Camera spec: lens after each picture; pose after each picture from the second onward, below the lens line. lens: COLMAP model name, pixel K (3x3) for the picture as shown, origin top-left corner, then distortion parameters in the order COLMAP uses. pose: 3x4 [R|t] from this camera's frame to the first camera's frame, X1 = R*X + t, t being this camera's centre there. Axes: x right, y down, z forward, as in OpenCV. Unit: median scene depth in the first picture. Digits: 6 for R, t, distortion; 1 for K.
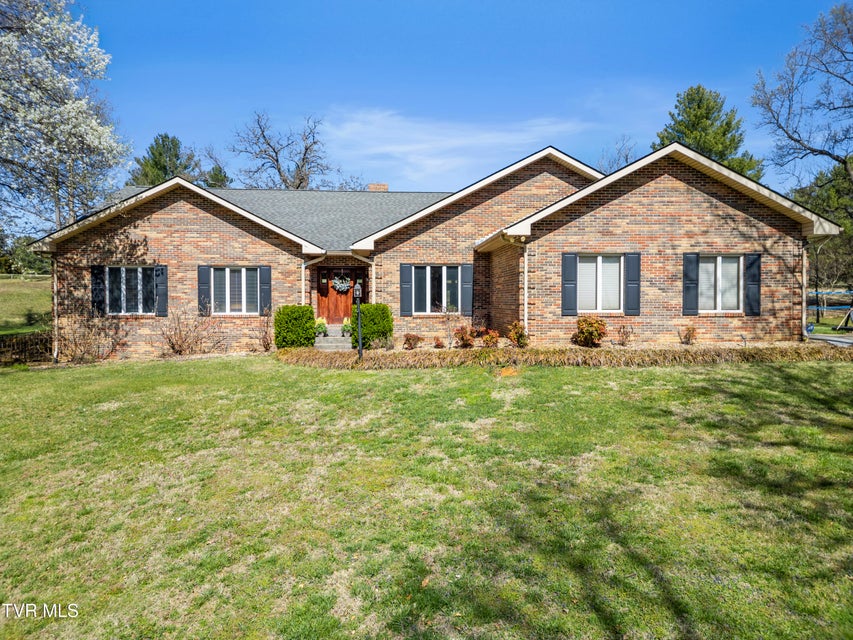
lens RADIAL K [[589.6, 0, 426.9], [0, 589.6, 324.1], [0, 0, 1]] dist [0.041328, -0.001502]
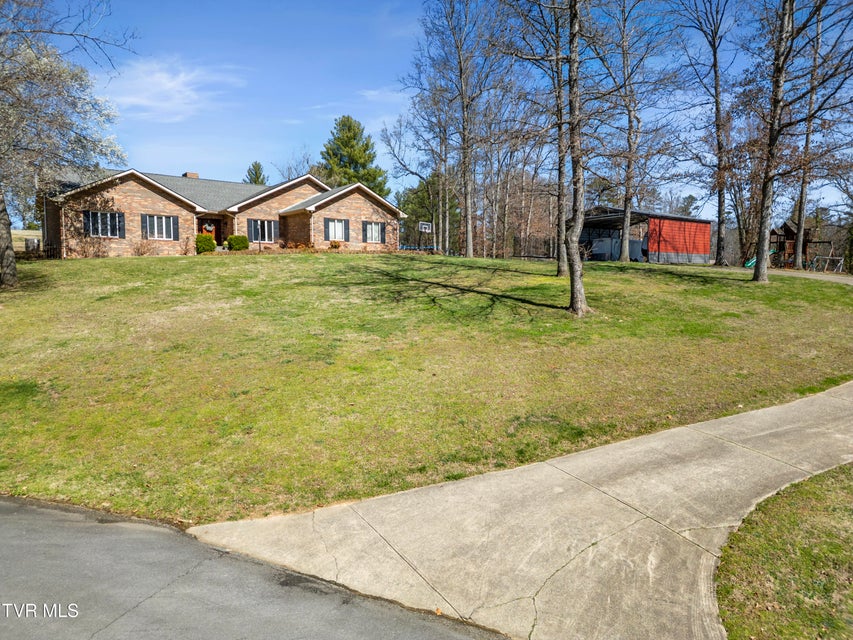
lens RADIAL K [[594.9, 0, 427.8], [0, 594.9, 321.7], [0, 0, 1]] dist [-0.026068, -0.000183]
pose [[0.838972, -0.027715, 0.543468, -0.703786], [0.008939, 0.999269, 0.037159, 0.211655], [-0.544101, -0.026317, 0.838607, -1.277906]]
